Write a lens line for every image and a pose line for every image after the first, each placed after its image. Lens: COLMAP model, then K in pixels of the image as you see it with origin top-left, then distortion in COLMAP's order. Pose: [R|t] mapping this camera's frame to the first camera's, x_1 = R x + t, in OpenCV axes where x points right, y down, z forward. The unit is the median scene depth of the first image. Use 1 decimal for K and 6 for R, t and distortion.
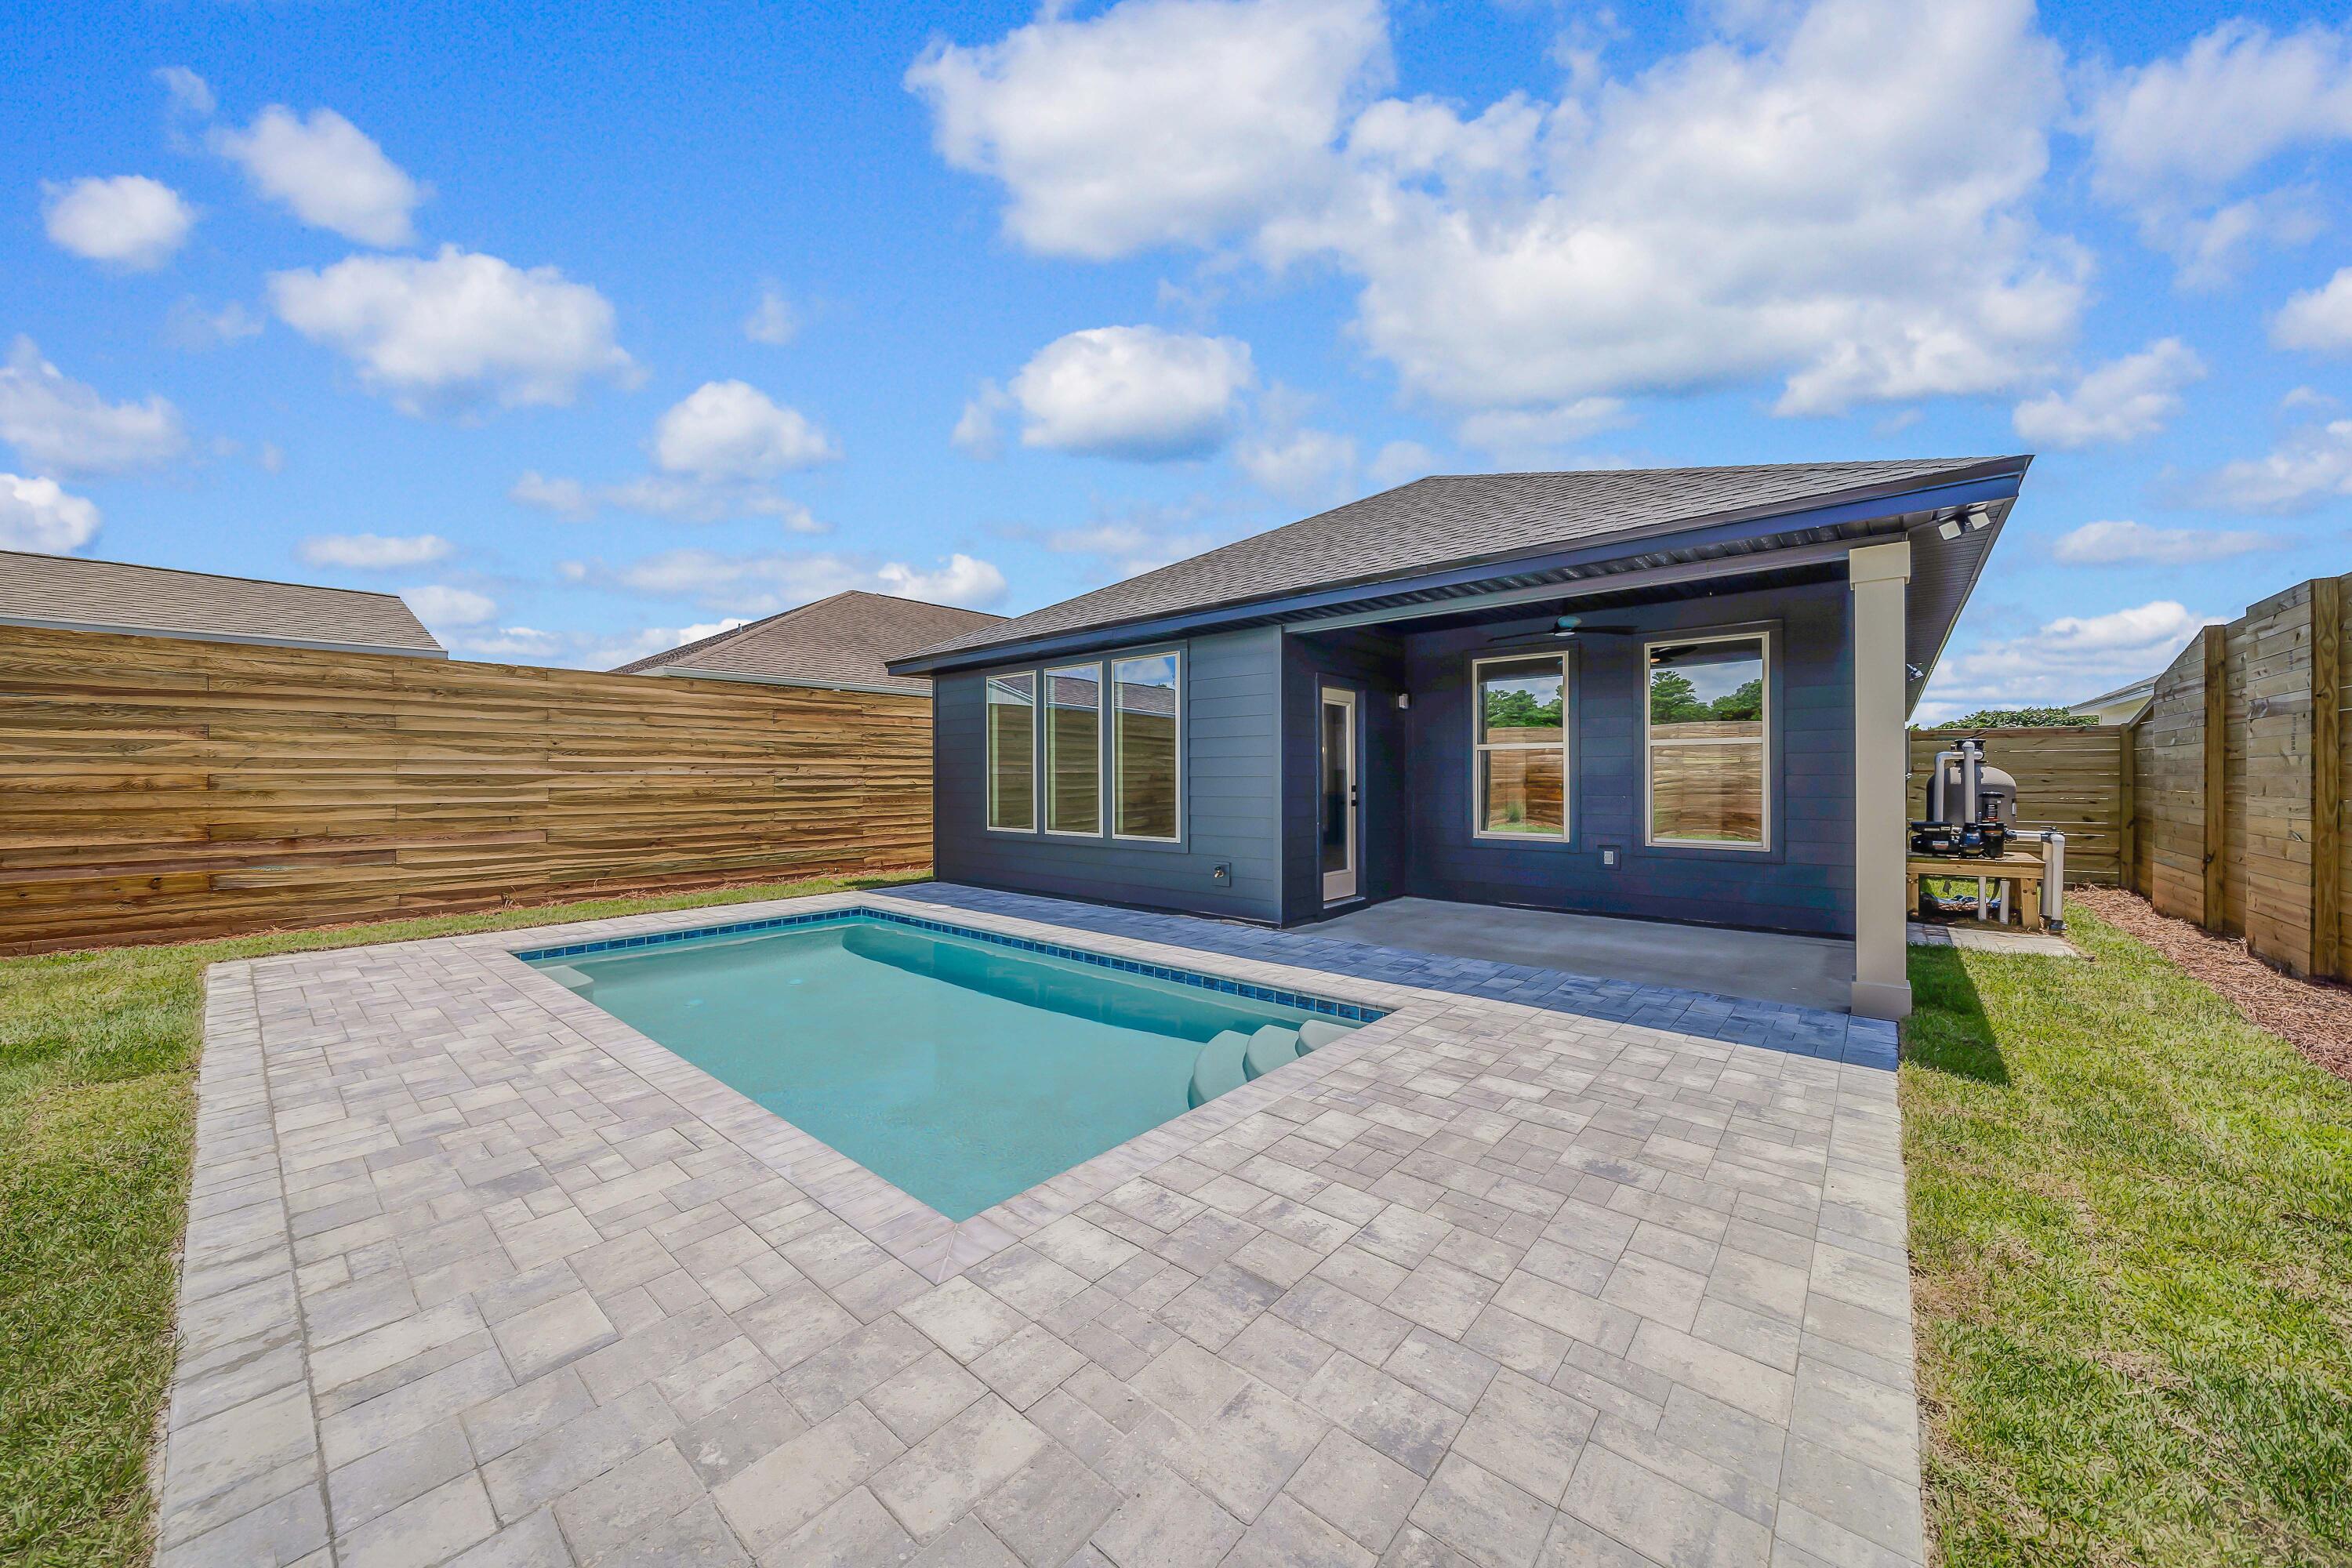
lens RADIAL K [[819.2, 0, 1159.4], [0, 819.2, 792.0], [0, 0, 1]] dist [-0.003433, -0.000301]
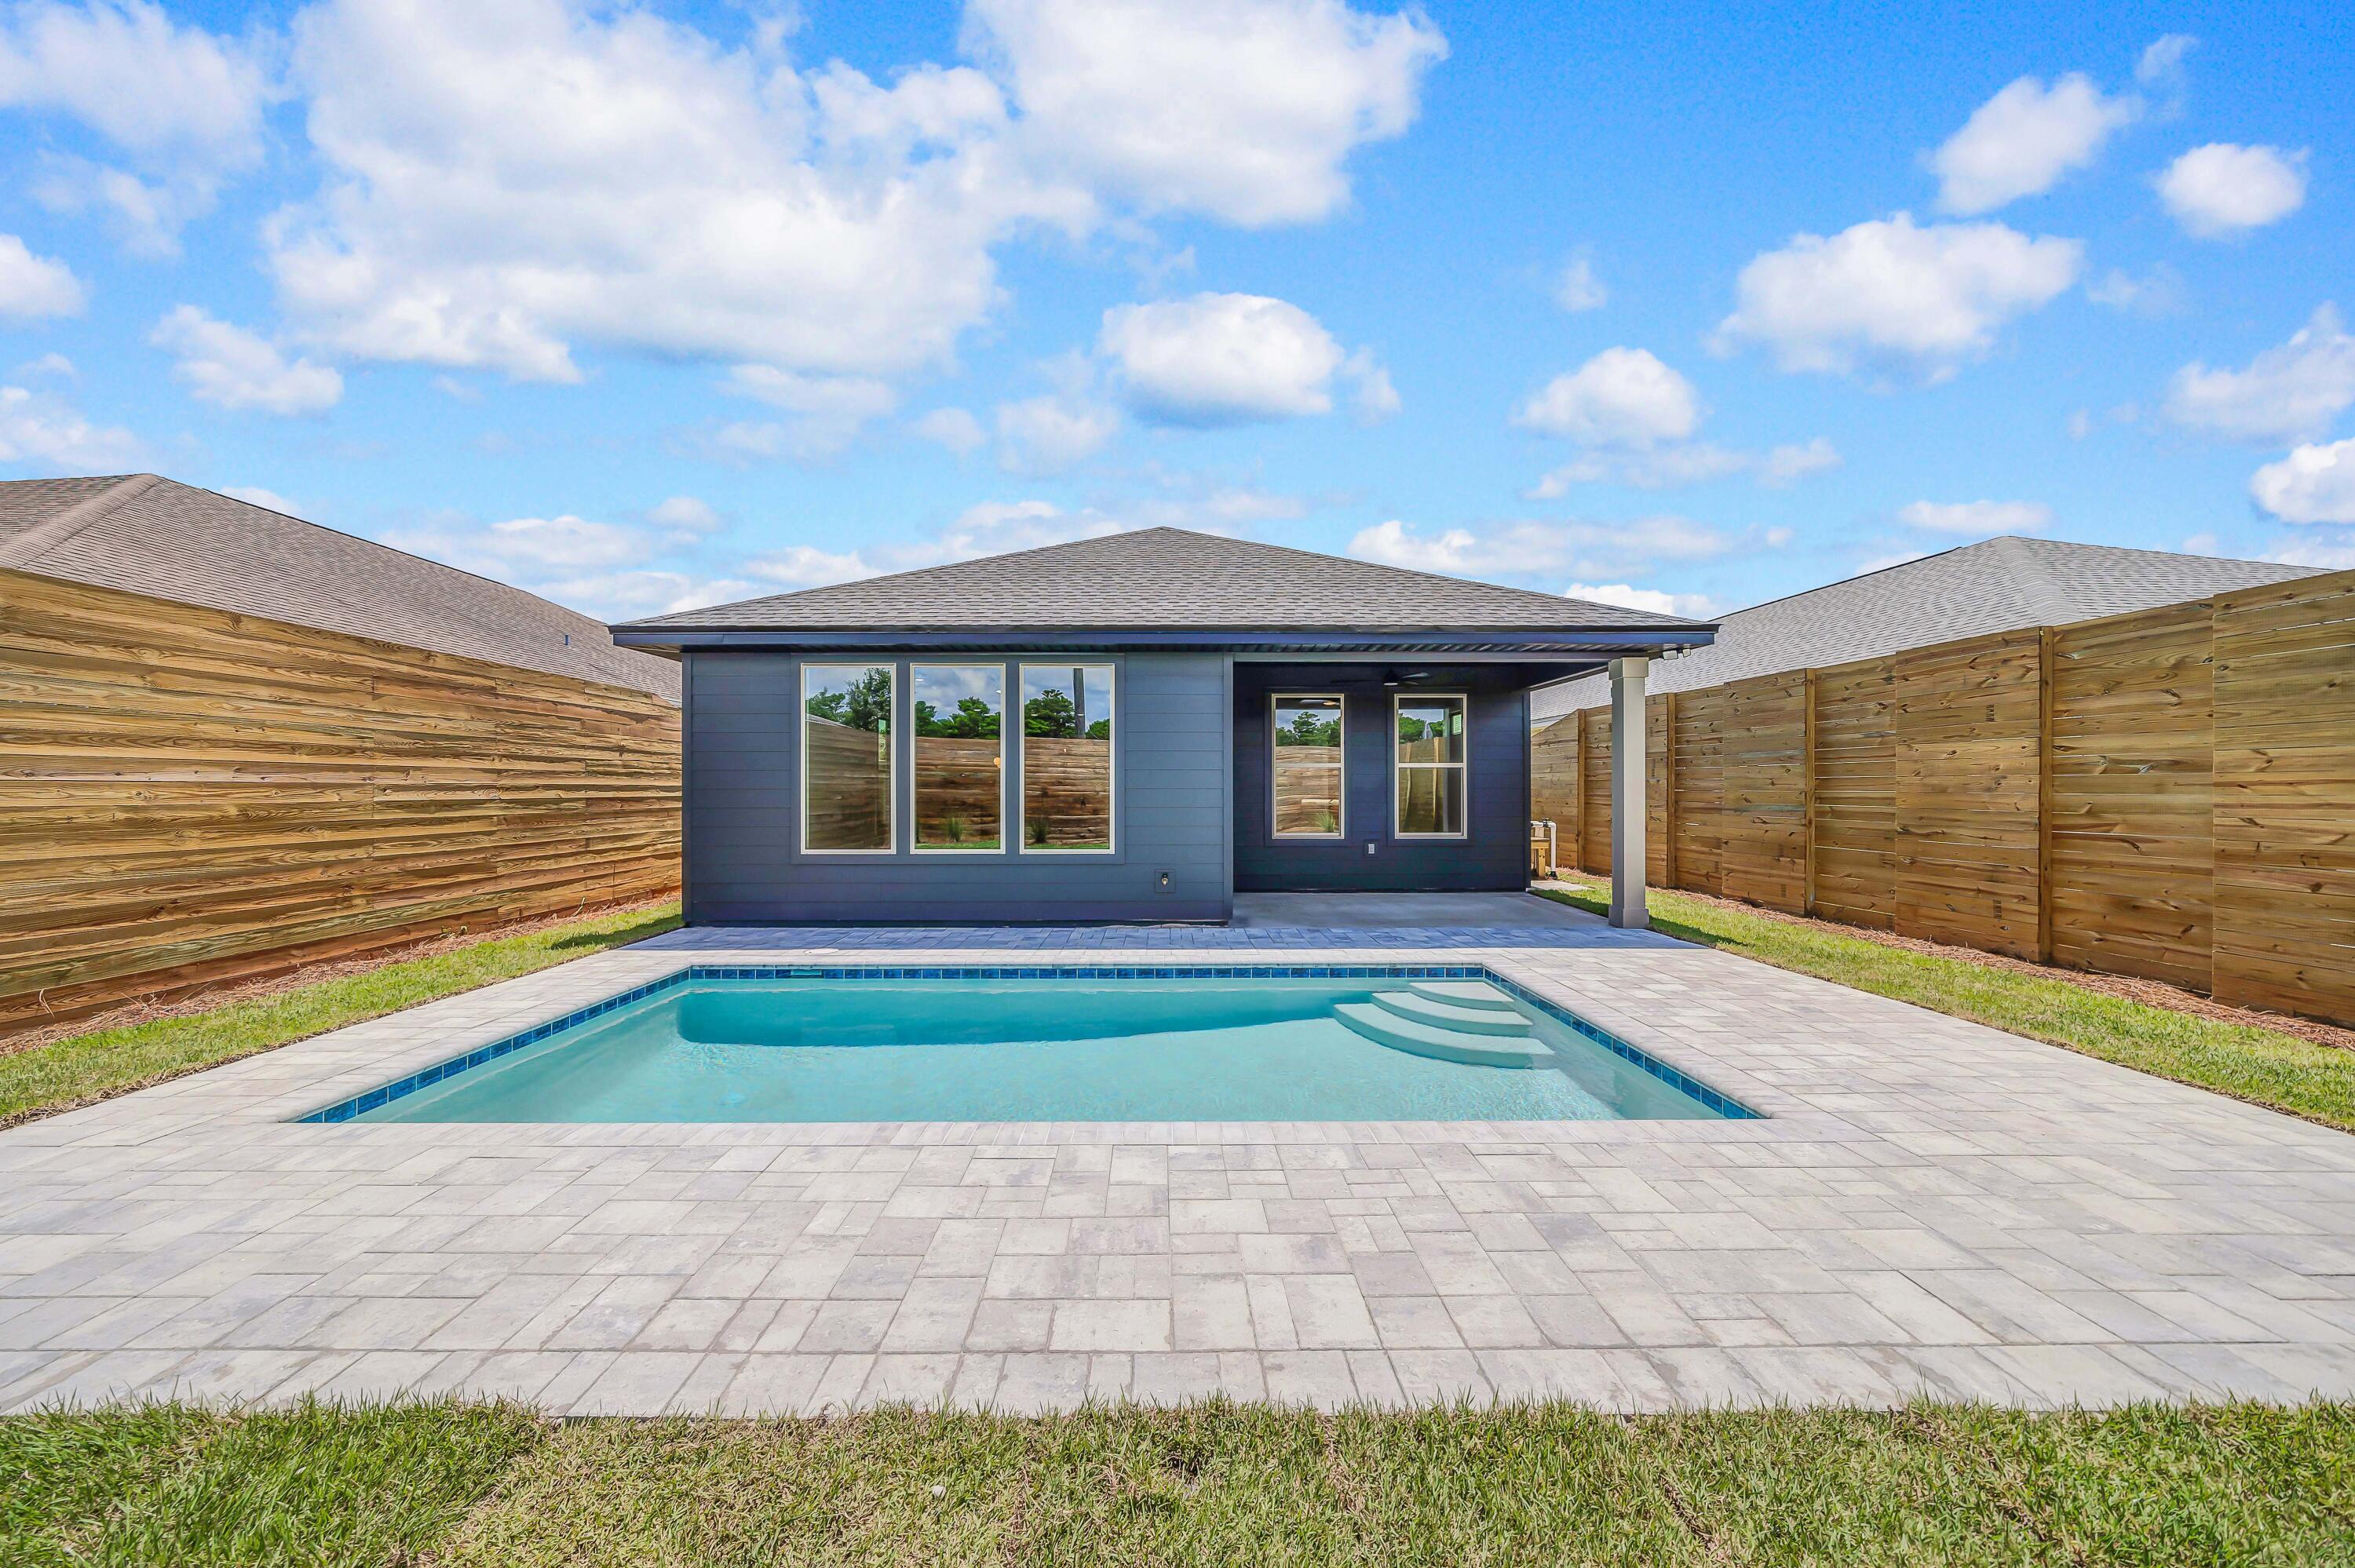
lens RADIAL K [[820.1, 0, 1161.7], [0, 820.1, 787.2], [0, 0, 1]] dist [-0.003433, -0.000301]
pose [[0.748995, 0.003971, 0.662564, -0.658852], [0.010079, 0.999798, -0.017386, -0.001756], [-0.662499, 0.019700, 0.748804, 0.228558]]
